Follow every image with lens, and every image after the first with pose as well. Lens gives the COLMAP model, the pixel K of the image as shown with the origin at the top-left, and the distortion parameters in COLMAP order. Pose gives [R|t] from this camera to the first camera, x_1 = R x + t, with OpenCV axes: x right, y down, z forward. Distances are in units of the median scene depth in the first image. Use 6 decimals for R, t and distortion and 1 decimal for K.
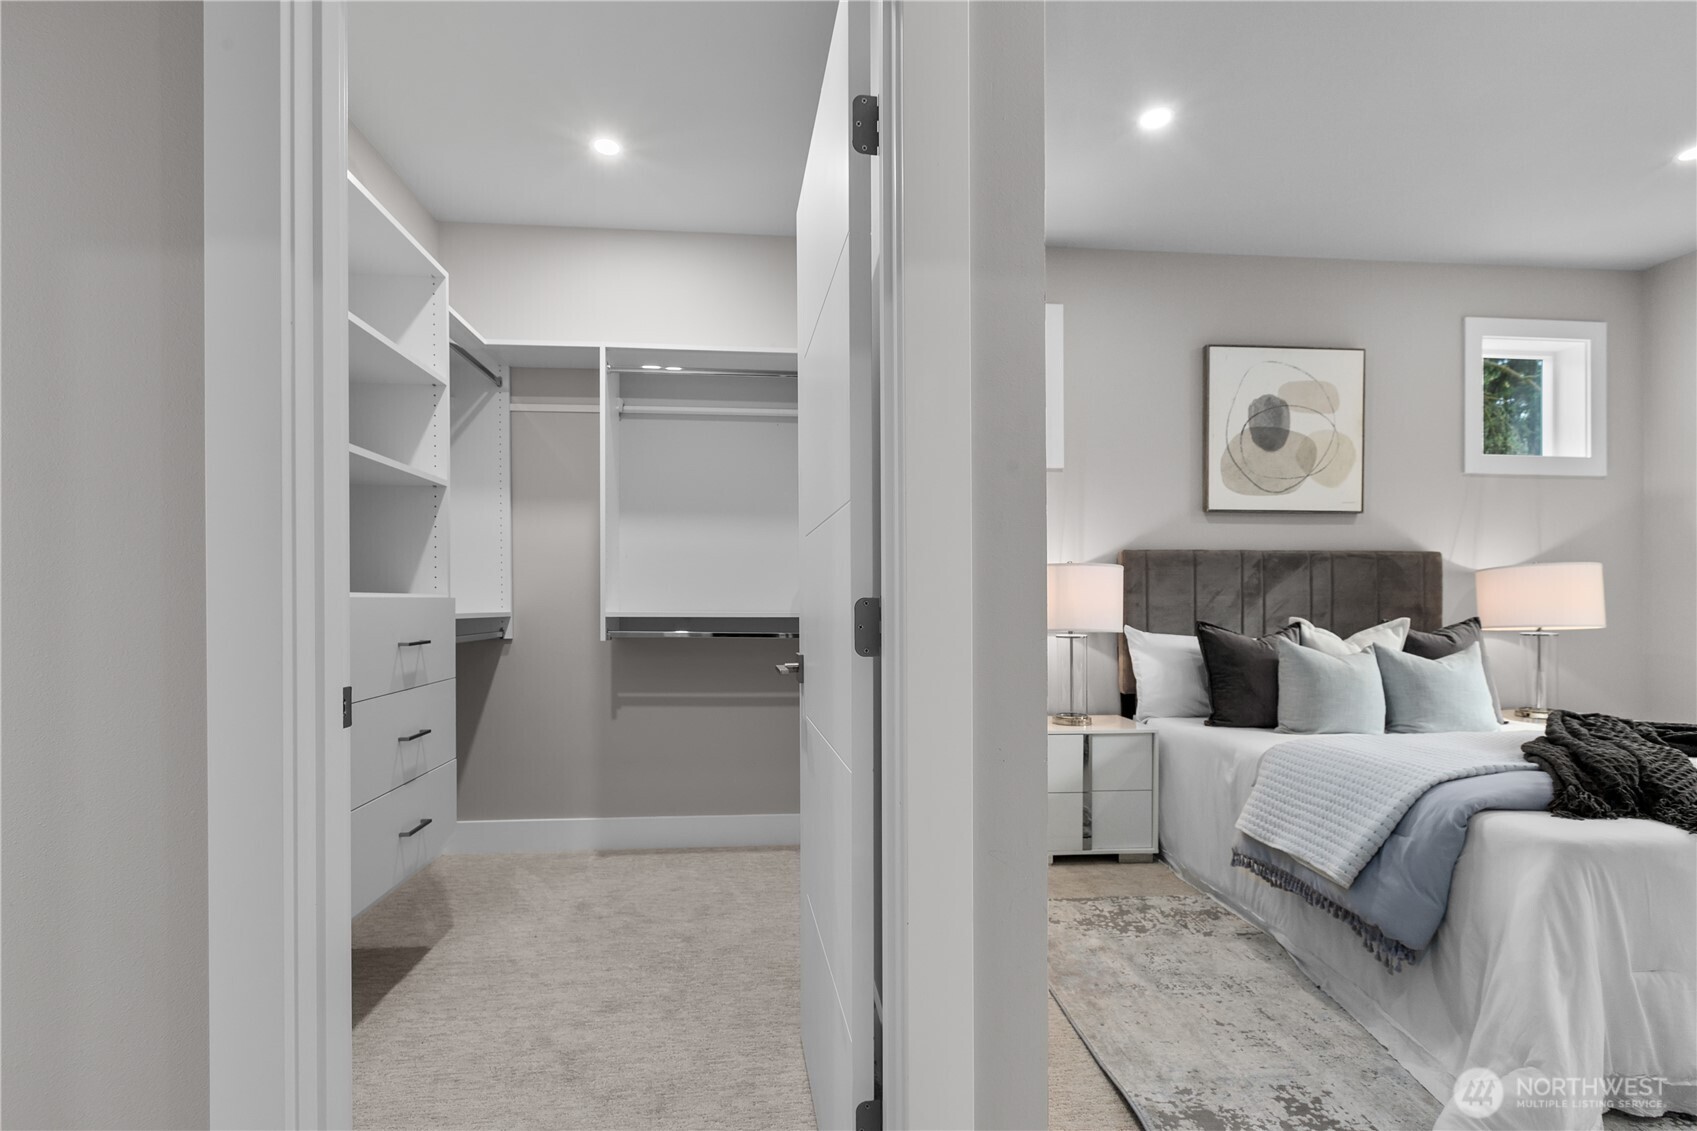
lens RADIAL K [[766.8, 0, 844.3], [0, 766.8, 600.4], [0, 0, 1]] dist [-0.000049, -0.000811]
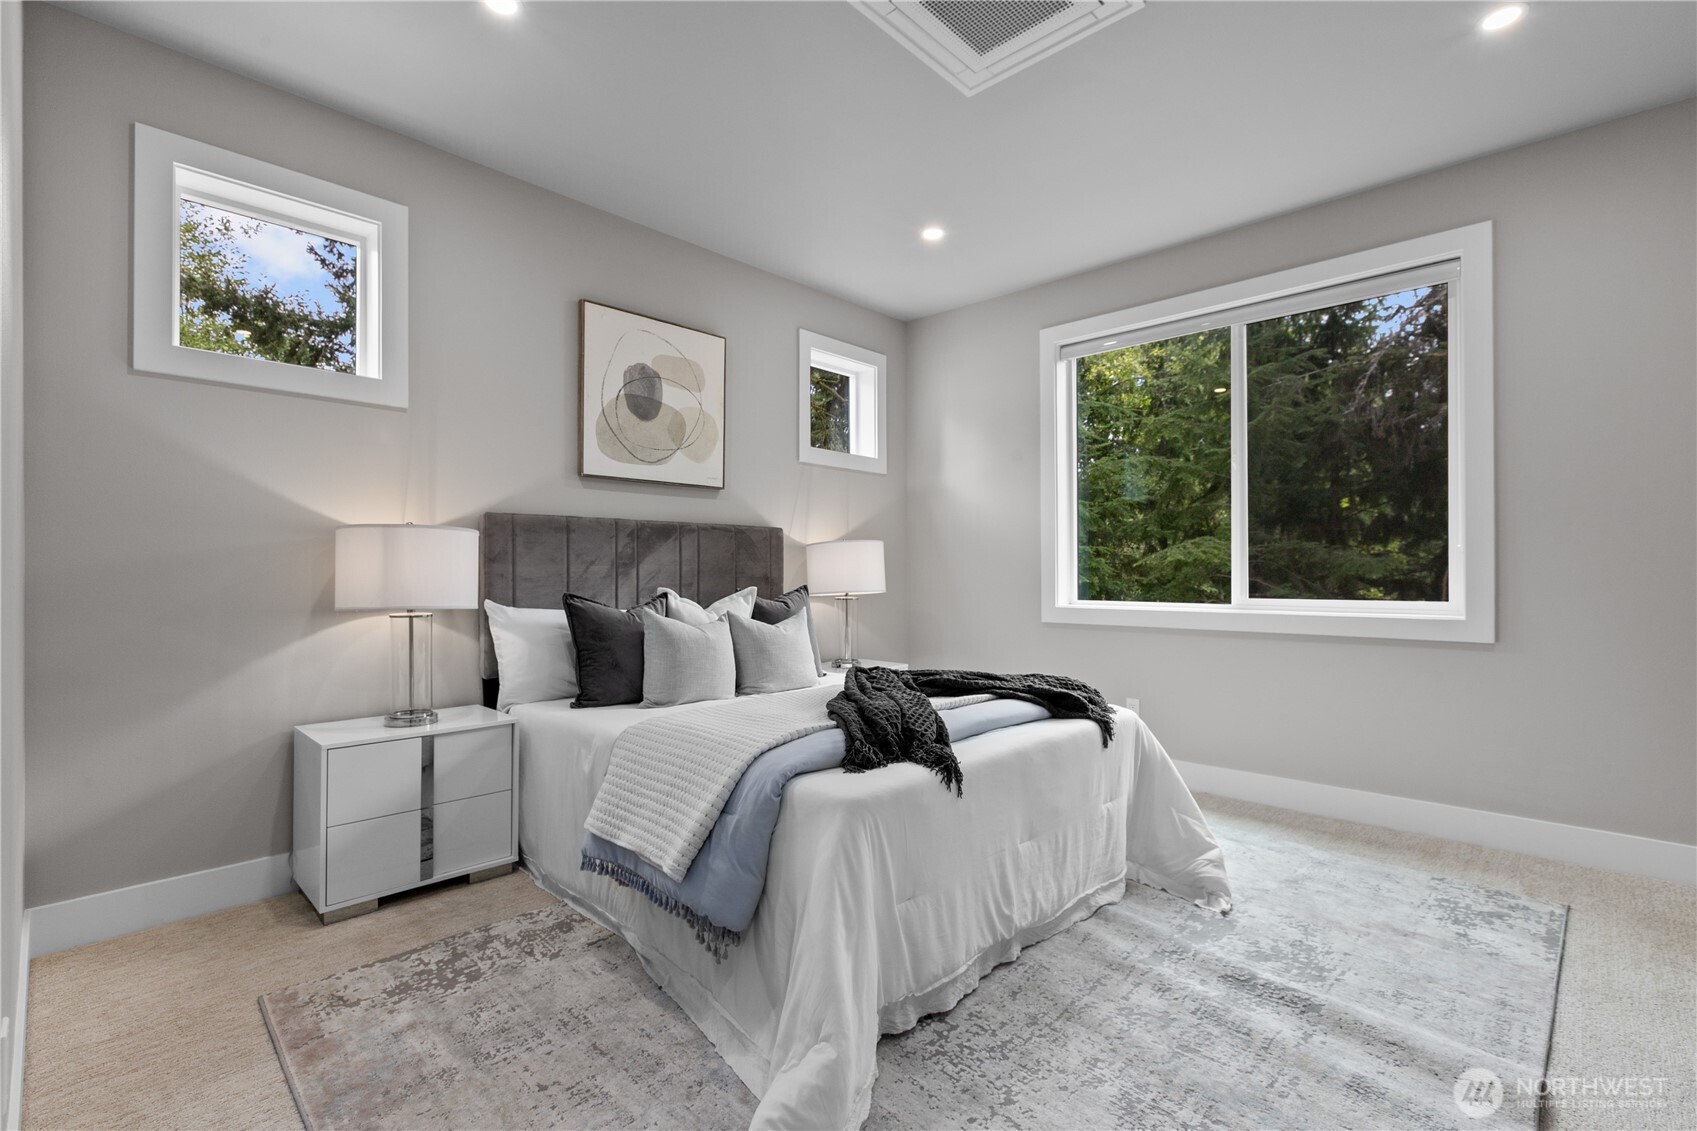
lens RADIAL K [[766.8, 0, 841.2], [0, 766.8, 562.9], [0, 0, 1]] dist [-0.000049, -0.000811]
pose [[0.751839, 0.007286, 0.659307, 0.109351], [-0.001097, 0.999951, -0.009800, -0.001124], [-0.659346, 0.006645, 0.751810, 0.100170]]
